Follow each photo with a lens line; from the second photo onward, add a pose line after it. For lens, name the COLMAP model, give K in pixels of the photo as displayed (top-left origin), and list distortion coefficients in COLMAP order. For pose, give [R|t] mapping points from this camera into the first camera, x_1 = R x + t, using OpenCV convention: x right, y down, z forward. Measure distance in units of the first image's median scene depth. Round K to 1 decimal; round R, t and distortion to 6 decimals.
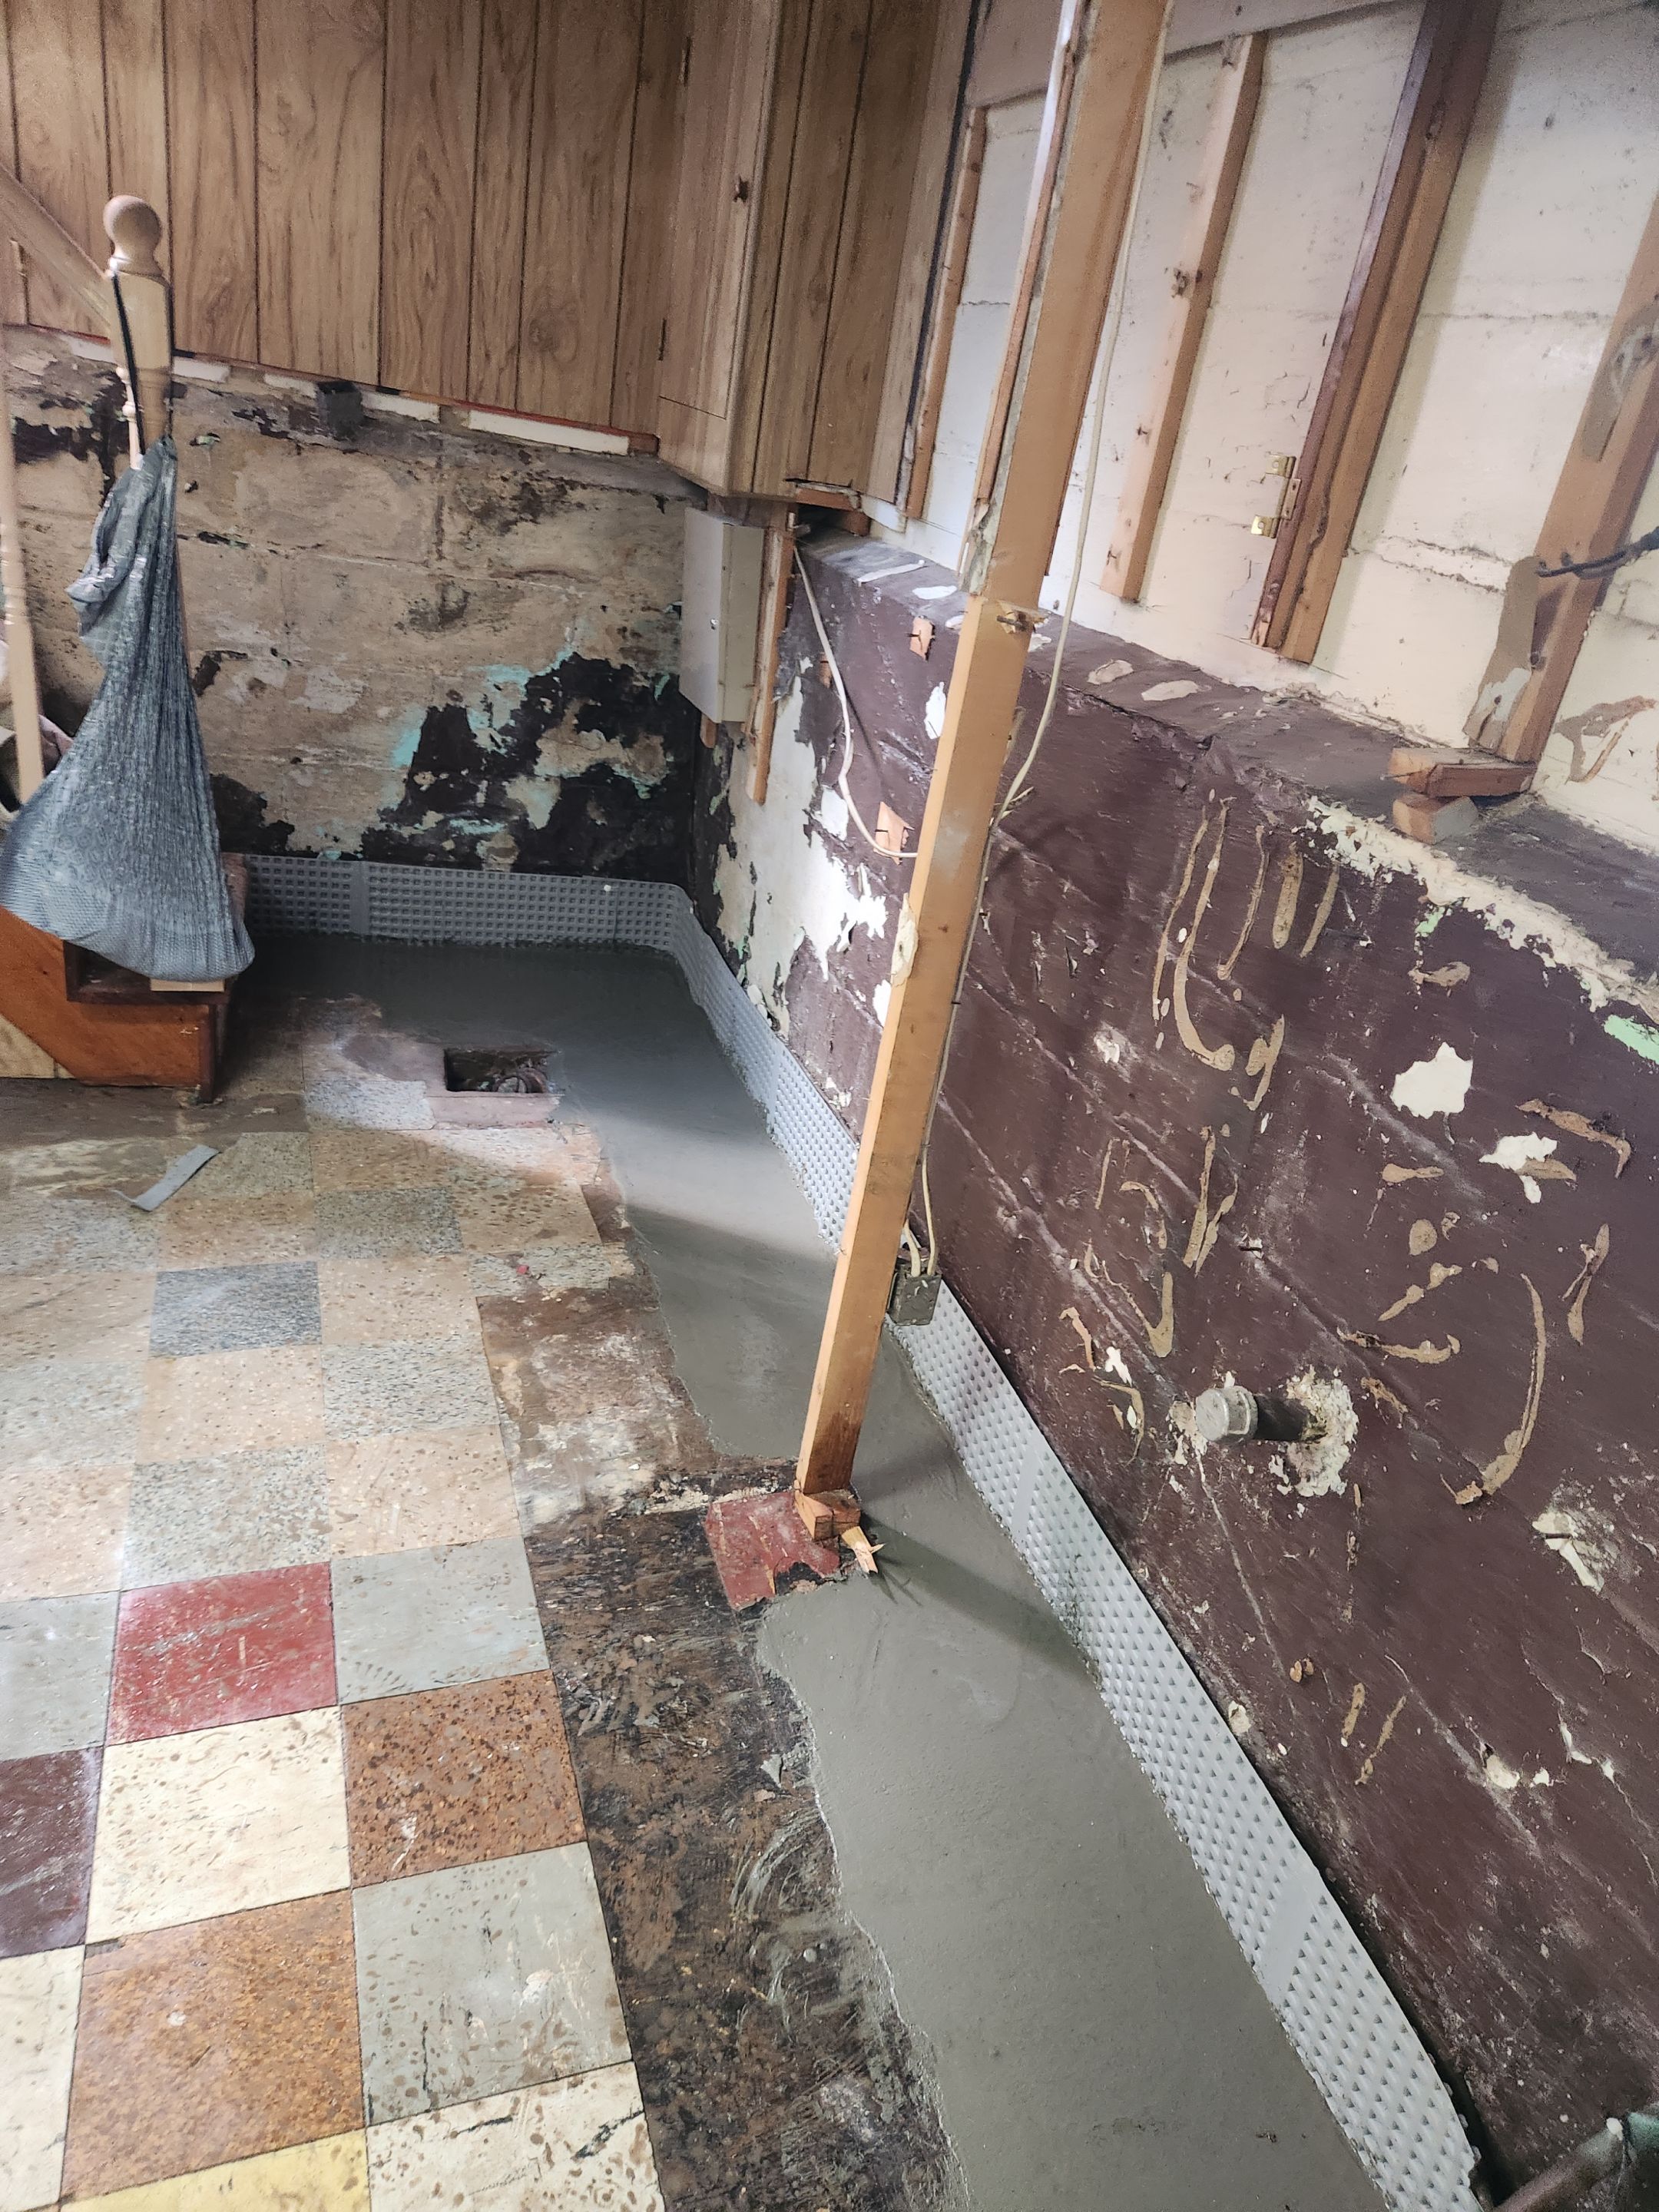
lens RADIAL K [[1498.8, 0, 893.2], [0, 1498.8, 1090.0], [0, 0, 1]] dist [0.075944, -0.072127]
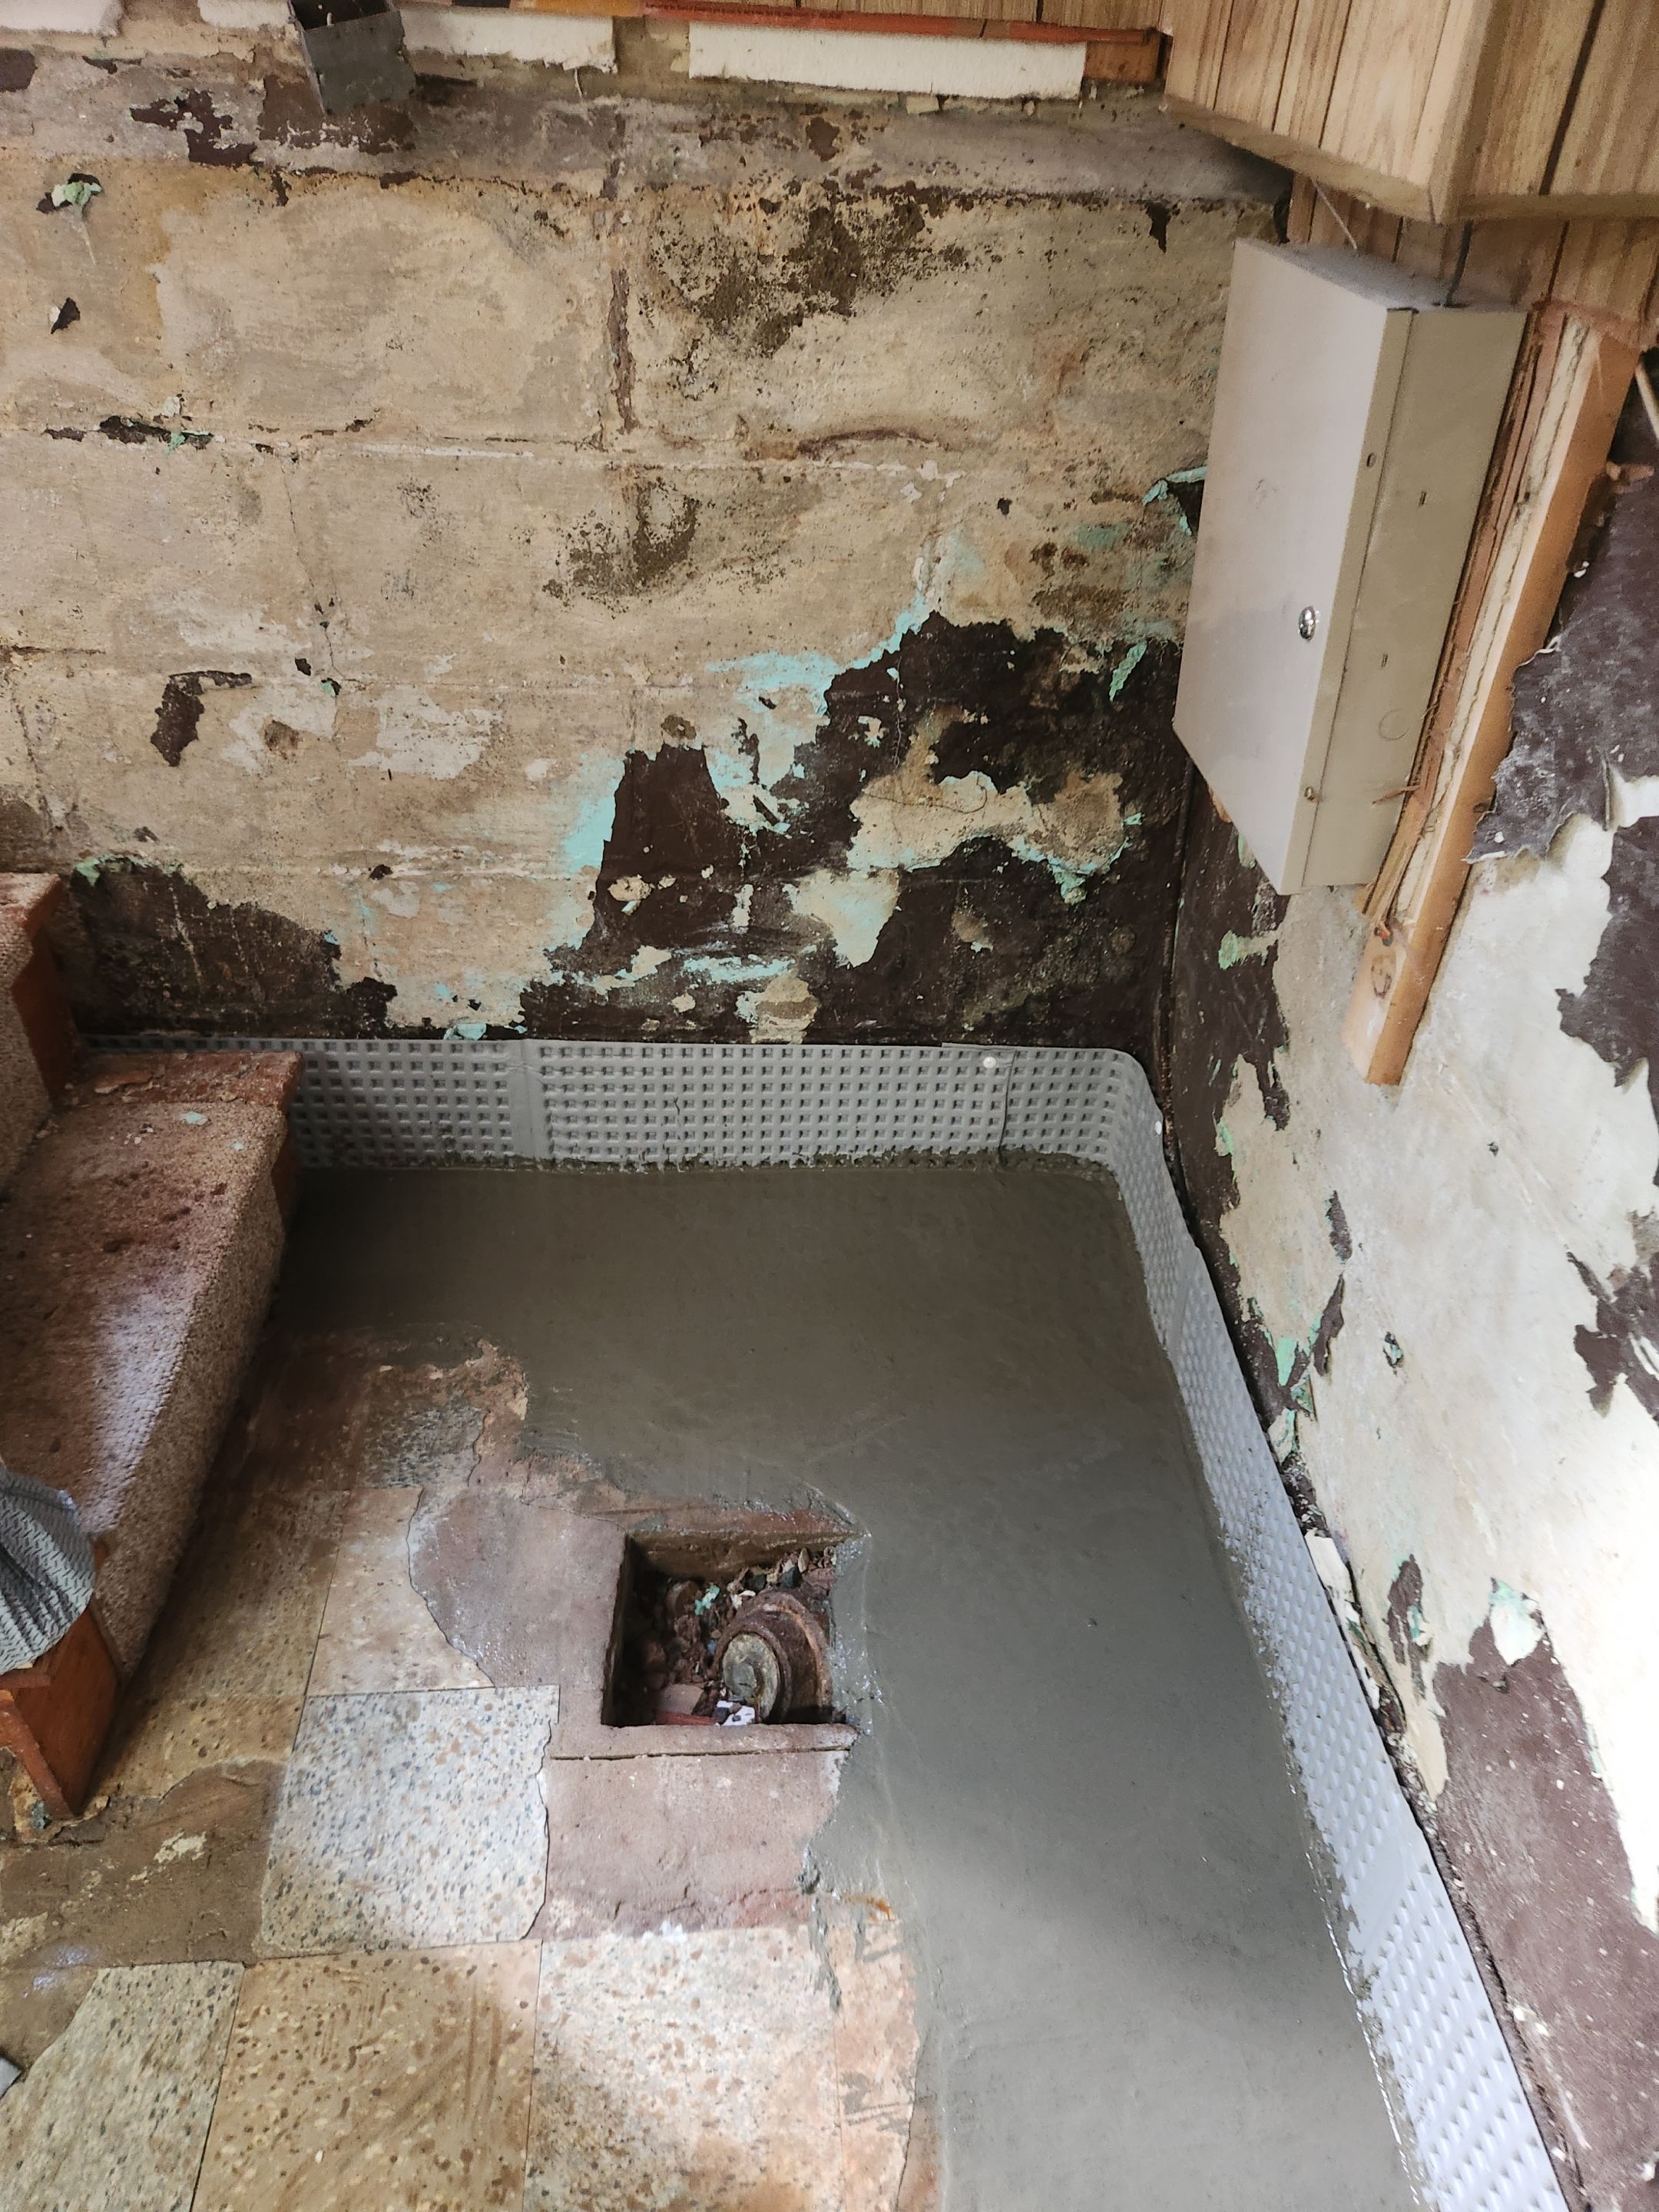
lens RADIAL K [[1499.1, 0, 829.5], [0, 1499.1, 1106.0], [0, 0, 1]] dist [0.080092, -0.077382]
pose [[0.951304, 0.074980, -0.298995, -0.104382], [-0.017039, 0.981273, 0.191865, -0.250505], [0.307782, -0.177427, 0.934767, 0.595363]]
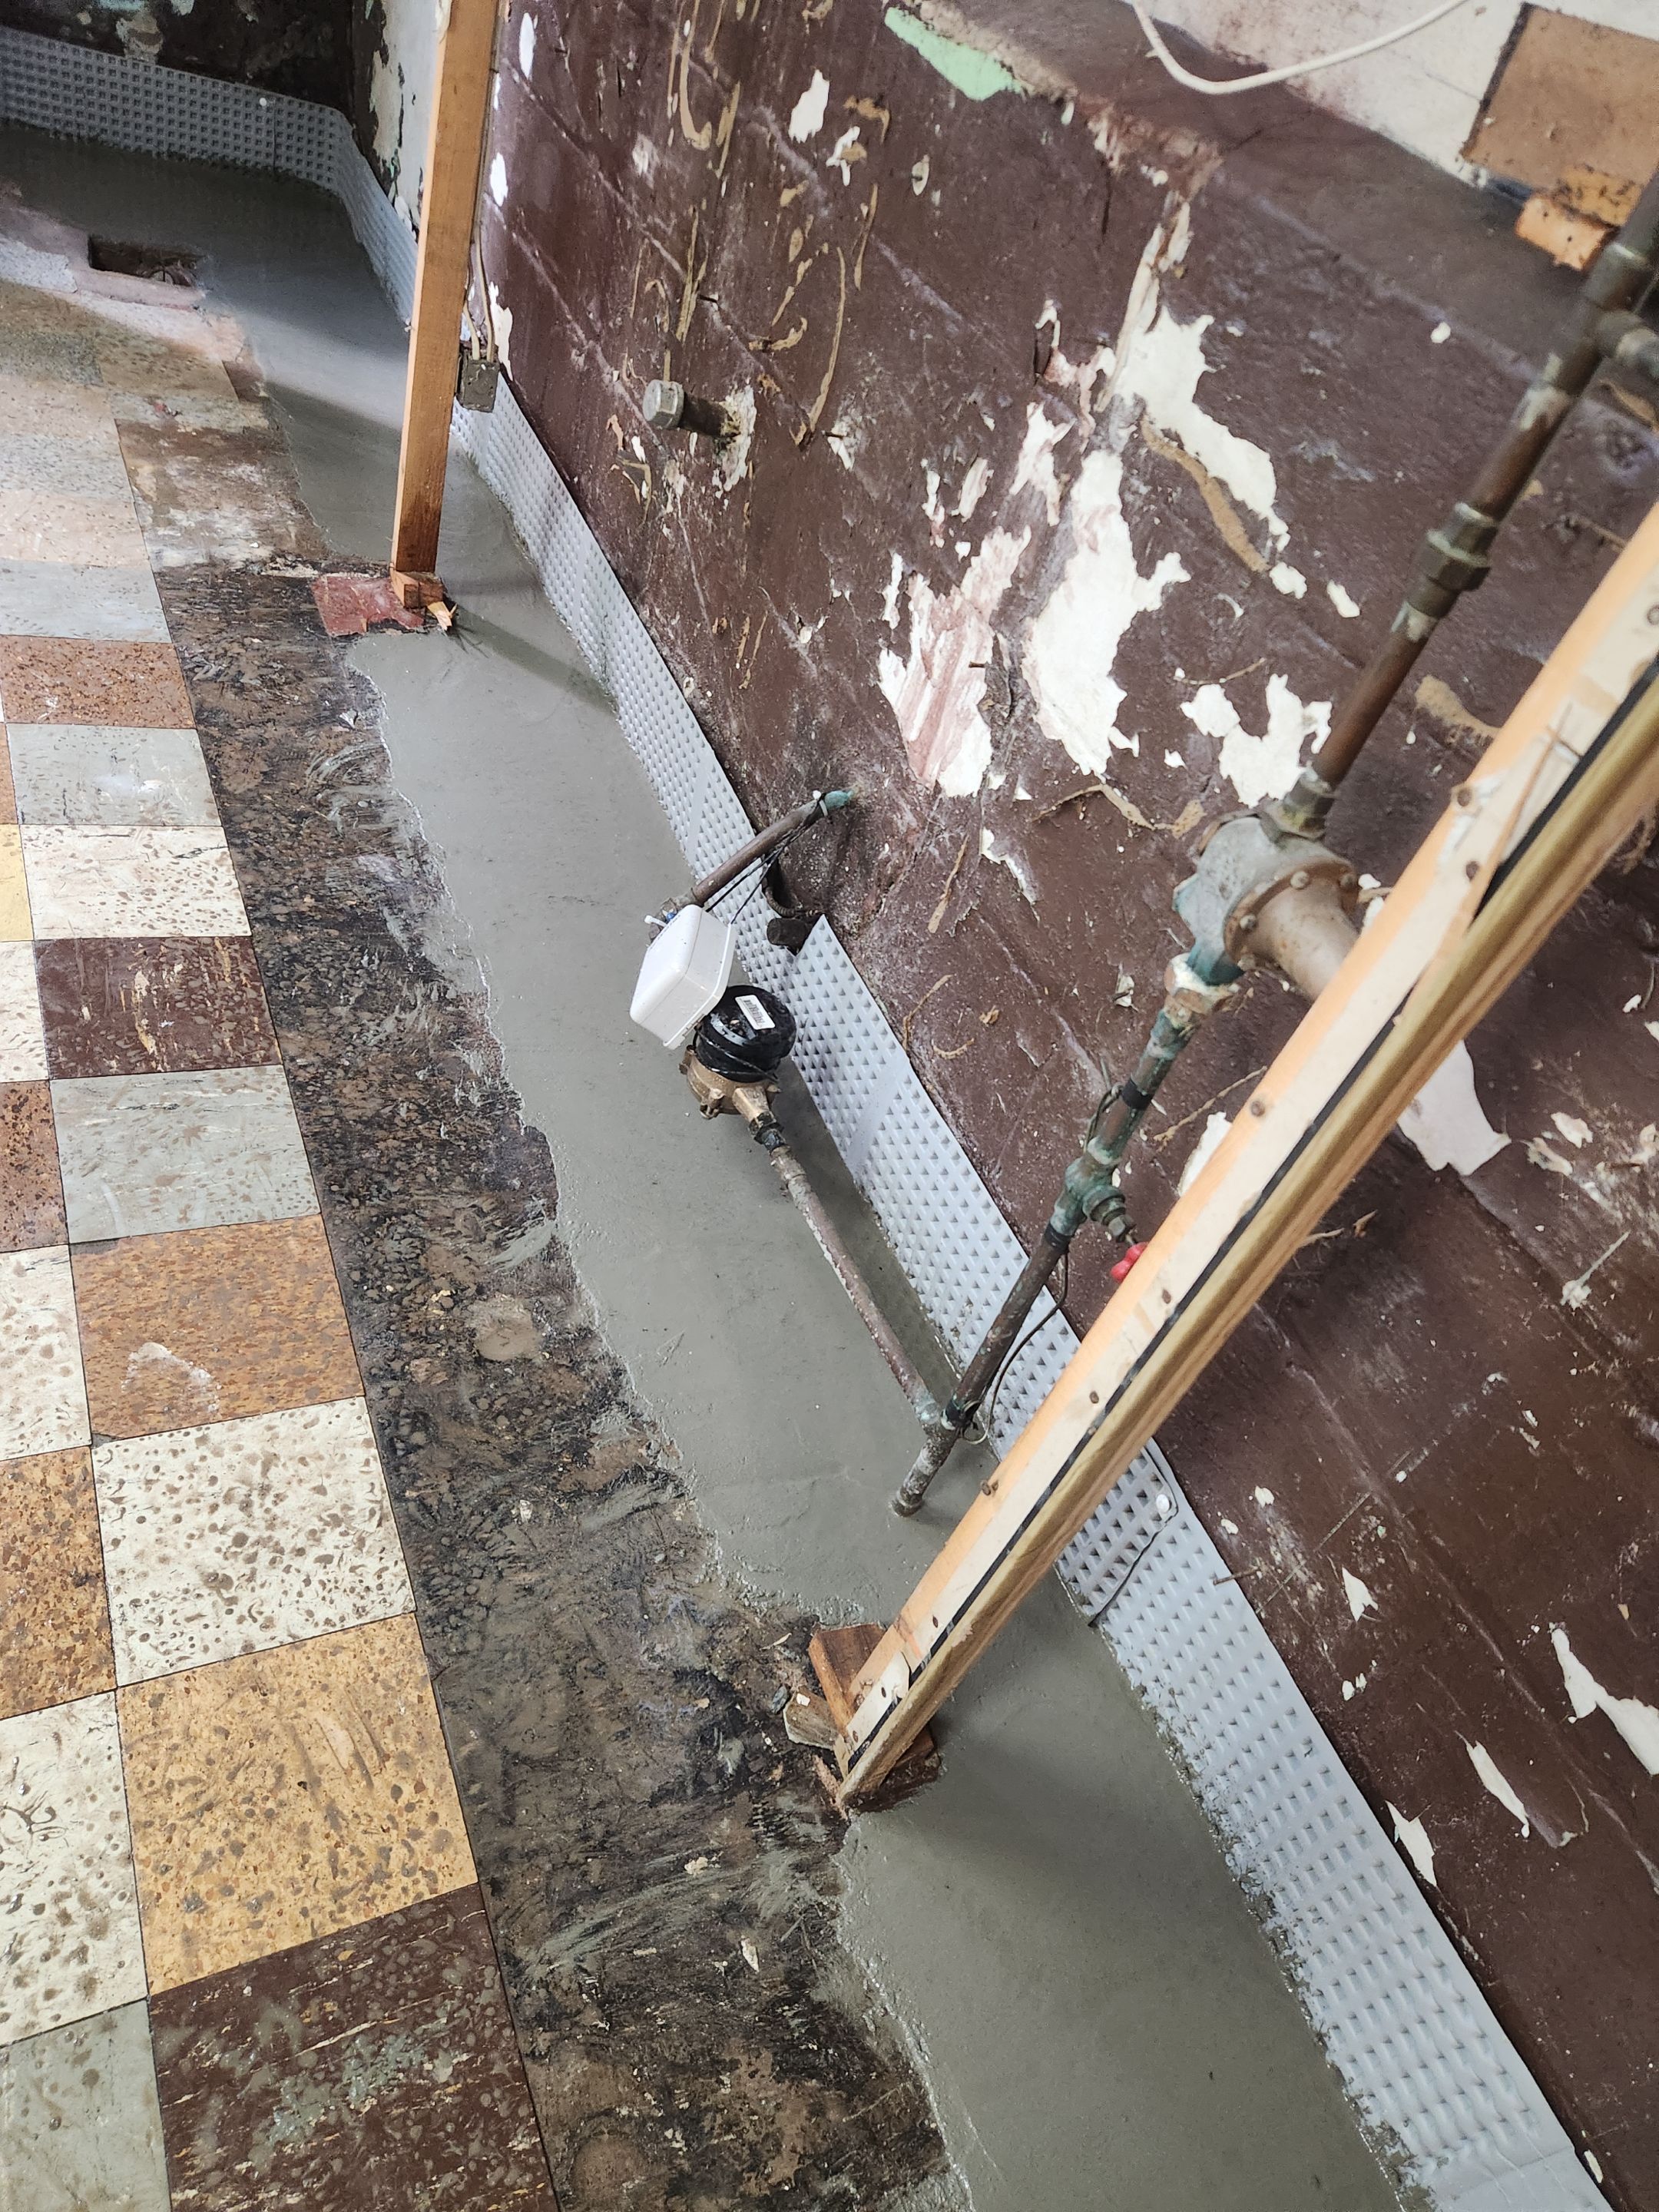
lens RADIAL K [[1497.2, 0, 882.5], [0, 1497.2, 1106.5], [0, 0, 1]] dist [0.060872, -0.044130]
pose [[0.988324, 0.044519, 0.145719, 0.105376], [-0.088513, 0.946196, 0.311254, 0.159825], [-0.124022, -0.320518, 0.939088, -0.216005]]
